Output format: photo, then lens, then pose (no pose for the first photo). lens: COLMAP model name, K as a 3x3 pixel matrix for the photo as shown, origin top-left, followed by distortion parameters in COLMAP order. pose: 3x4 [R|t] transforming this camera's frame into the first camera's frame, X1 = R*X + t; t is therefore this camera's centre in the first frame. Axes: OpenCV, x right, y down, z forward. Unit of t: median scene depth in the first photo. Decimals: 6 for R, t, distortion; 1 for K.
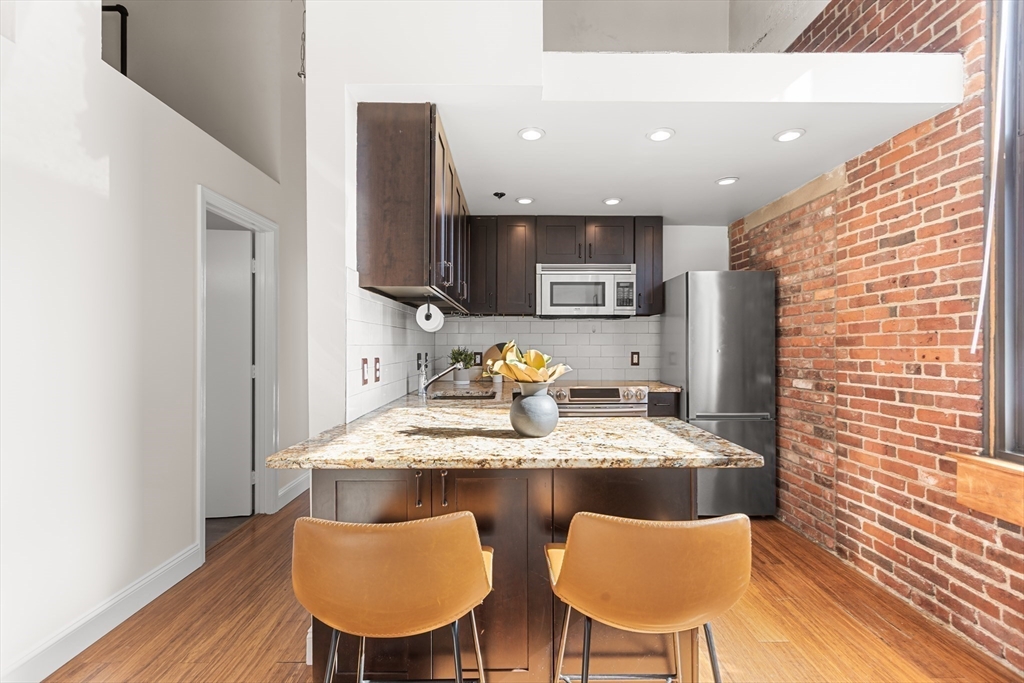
lens RADIAL K [[457.0, 0, 512.4], [0, 457.0, 344.0], [0, 0, 1]] dist [-0.000670, 0.001204]
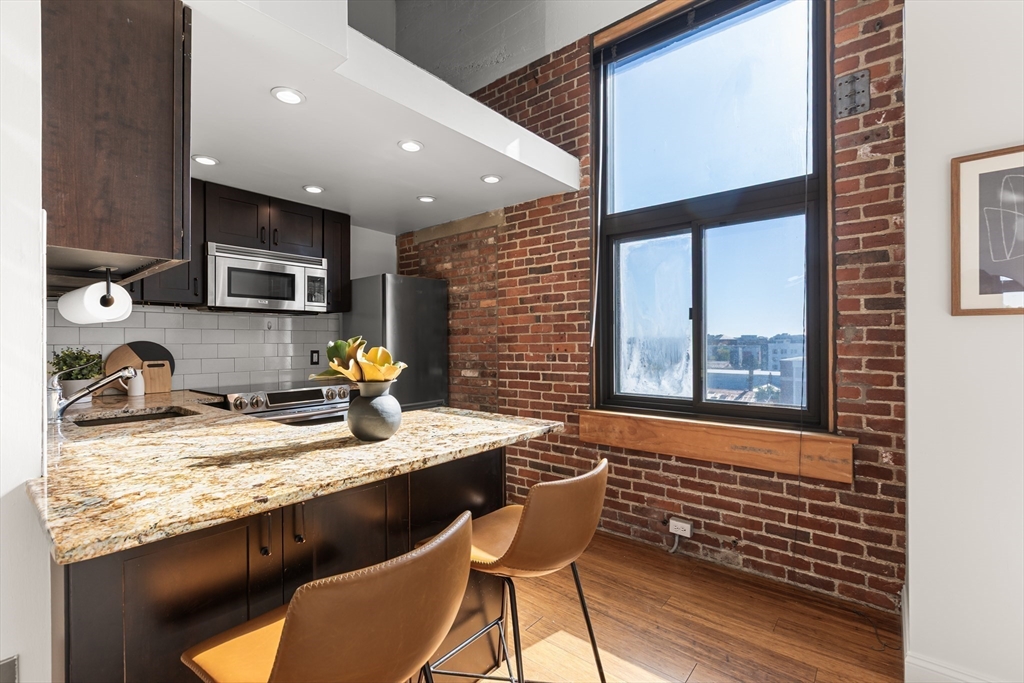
lens RADIAL K [[457.0, 0, 509.4], [0, 457.0, 341.7], [0, 0, 1]] dist [-0.000670, 0.001204]
pose [[0.647453, -0.001952, 0.762103, -0.341969], [0.003889, 0.999992, -0.000743, 0.002867], [-0.762096, 0.003445, 0.647455, 0.131358]]
